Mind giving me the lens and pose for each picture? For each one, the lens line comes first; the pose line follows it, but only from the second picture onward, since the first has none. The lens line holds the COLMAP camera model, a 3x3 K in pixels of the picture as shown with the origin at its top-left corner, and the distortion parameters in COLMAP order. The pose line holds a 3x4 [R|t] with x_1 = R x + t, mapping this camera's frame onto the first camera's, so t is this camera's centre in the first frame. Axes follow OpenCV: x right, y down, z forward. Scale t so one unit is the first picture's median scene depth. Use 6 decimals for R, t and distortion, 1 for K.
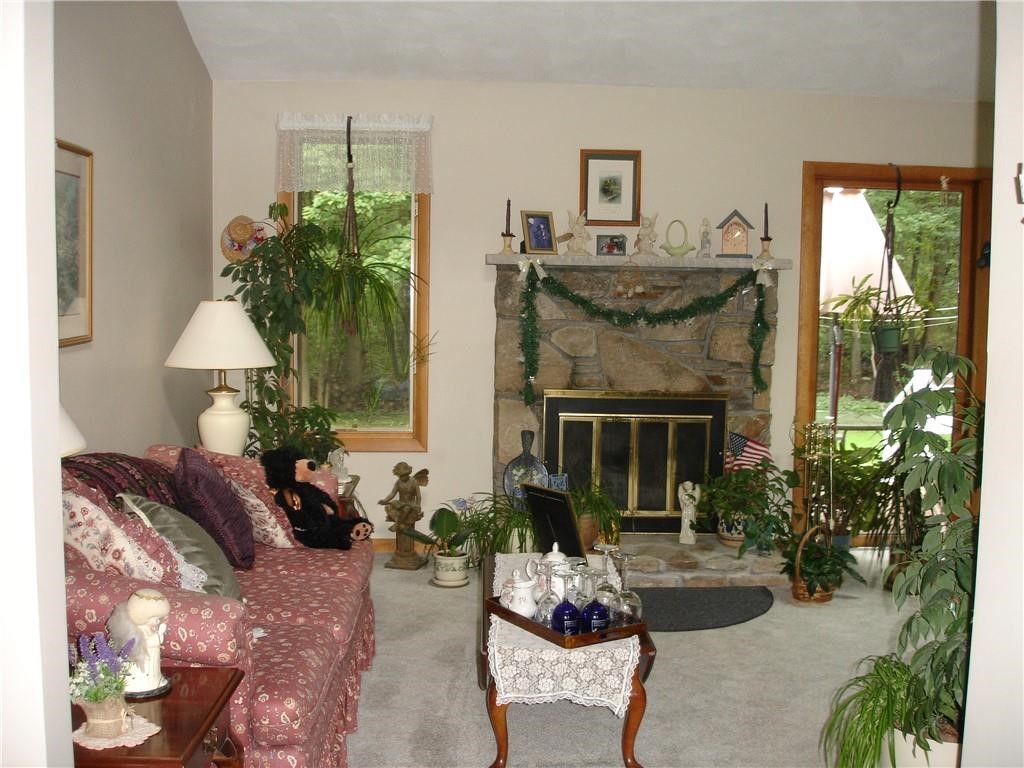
lens RADIAL K [[1139.6, 0, 510.3], [0, 1139.6, 381.3], [0, 0, 1]] dist [-0.110187, 0.000000]
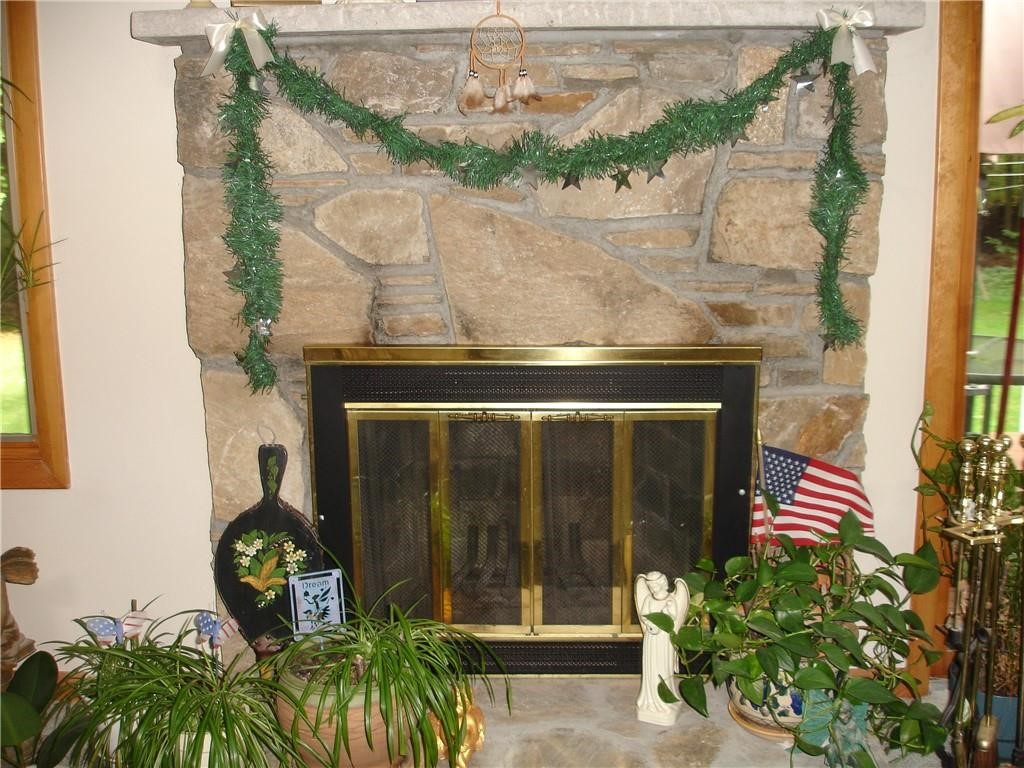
lens RADIAL K [[1139.6, 0, 512.7], [0, 1139.6, 389.2], [0, 0, 1]] dist [-0.110187, 0.000000]
pose [[0.998480, -0.016922, -0.052458, 0.125912], [0.022936, 0.992956, 0.116241, -0.023493], [0.050122, -0.117267, 0.991835, 0.599048]]
